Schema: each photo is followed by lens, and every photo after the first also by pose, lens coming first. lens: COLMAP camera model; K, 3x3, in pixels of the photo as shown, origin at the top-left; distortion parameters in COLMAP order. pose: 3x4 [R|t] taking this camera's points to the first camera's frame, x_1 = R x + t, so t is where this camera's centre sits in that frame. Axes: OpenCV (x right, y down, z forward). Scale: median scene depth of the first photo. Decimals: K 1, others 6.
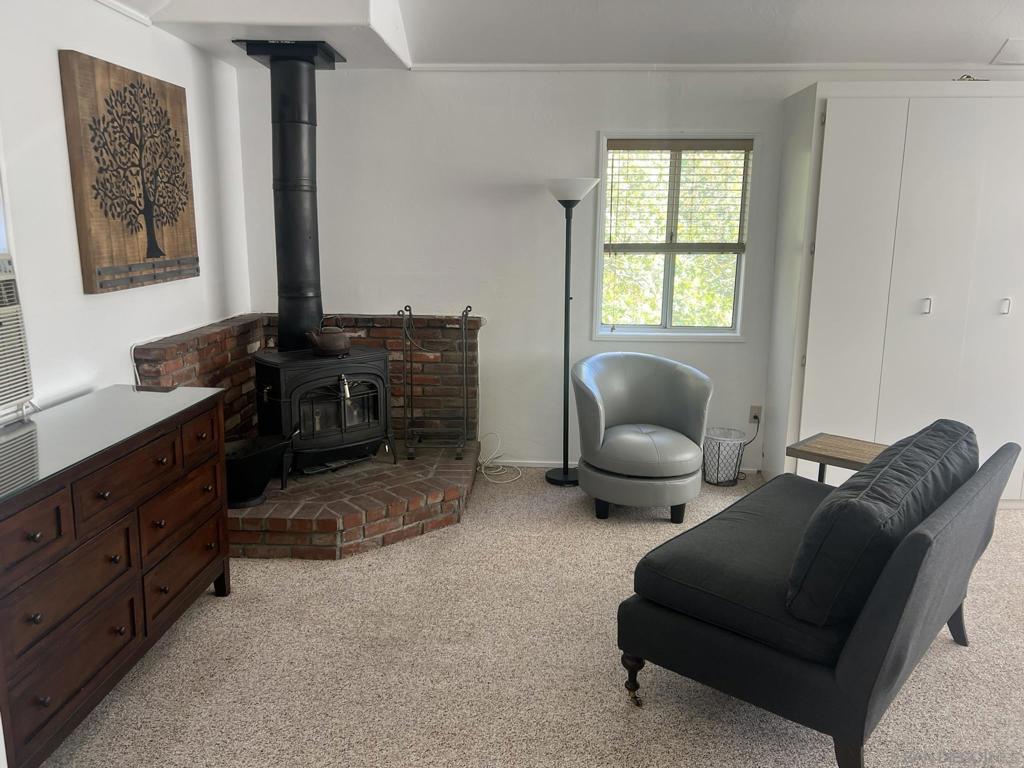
lens RADIAL K [[768.6, 0, 507.0], [0, 768.6, 385.8], [0, 0, 1]] dist [0.009362, -0.007442]
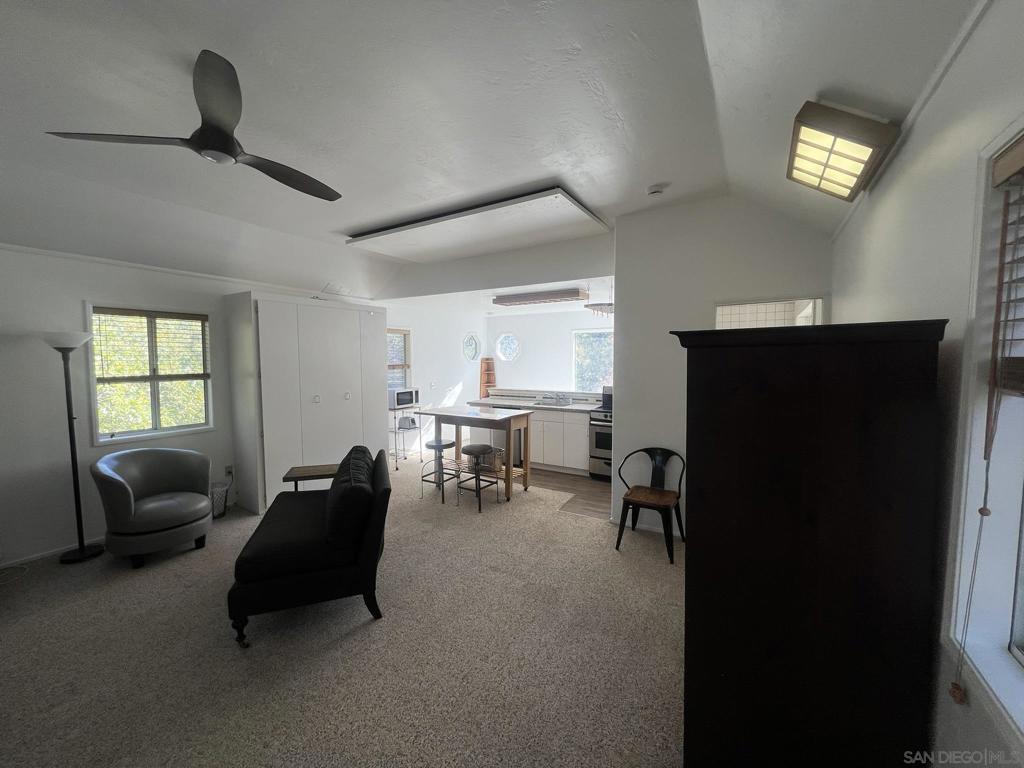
lens RADIAL K [[412.2, 0, 510.8], [0, 412.2, 383.2], [0, 0, 1]] dist [0.003966, 0.000486]
pose [[0.478536, -0.058874, 0.876092, -0.187033], [0.184936, 0.982127, -0.035016, -0.007691], [-0.858372, 0.178777, 0.480871, -0.017857]]
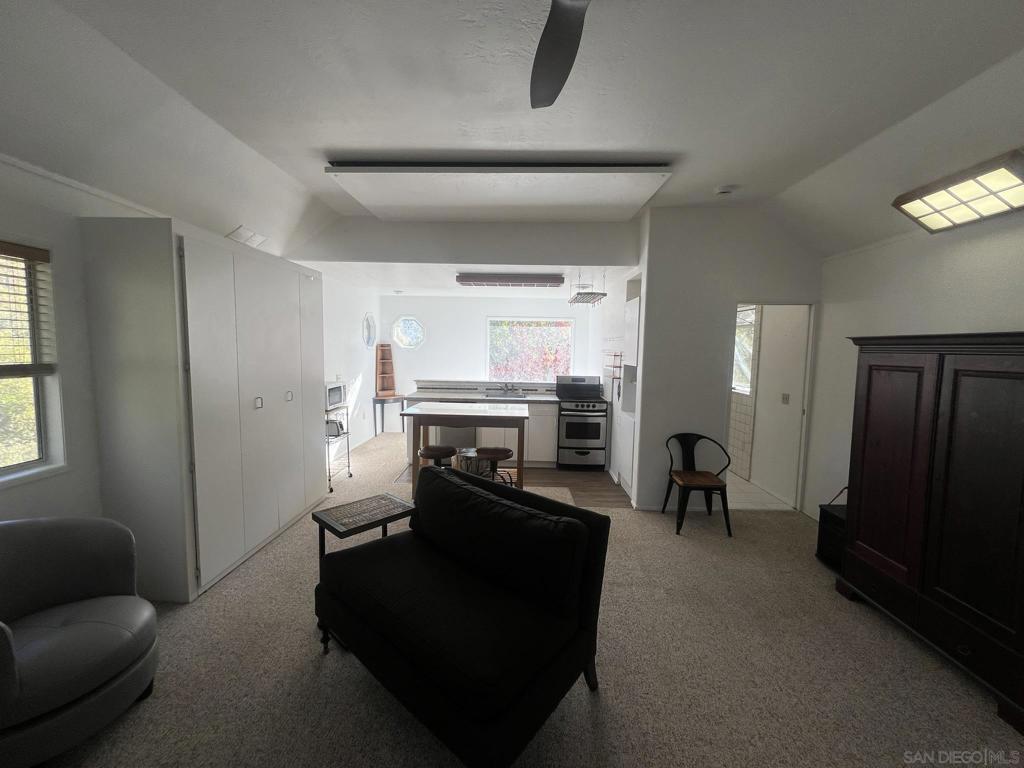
lens RADIAL K [[412.2, 0, 511.0], [0, 412.2, 383.9], [0, 0, 1]] dist [0.003966, 0.000486]
pose [[-0.020773, -0.091822, 0.995559, -0.194616], [0.187900, 0.977671, 0.094093, -0.114314], [-0.981968, 0.189020, -0.003056, 0.511282]]
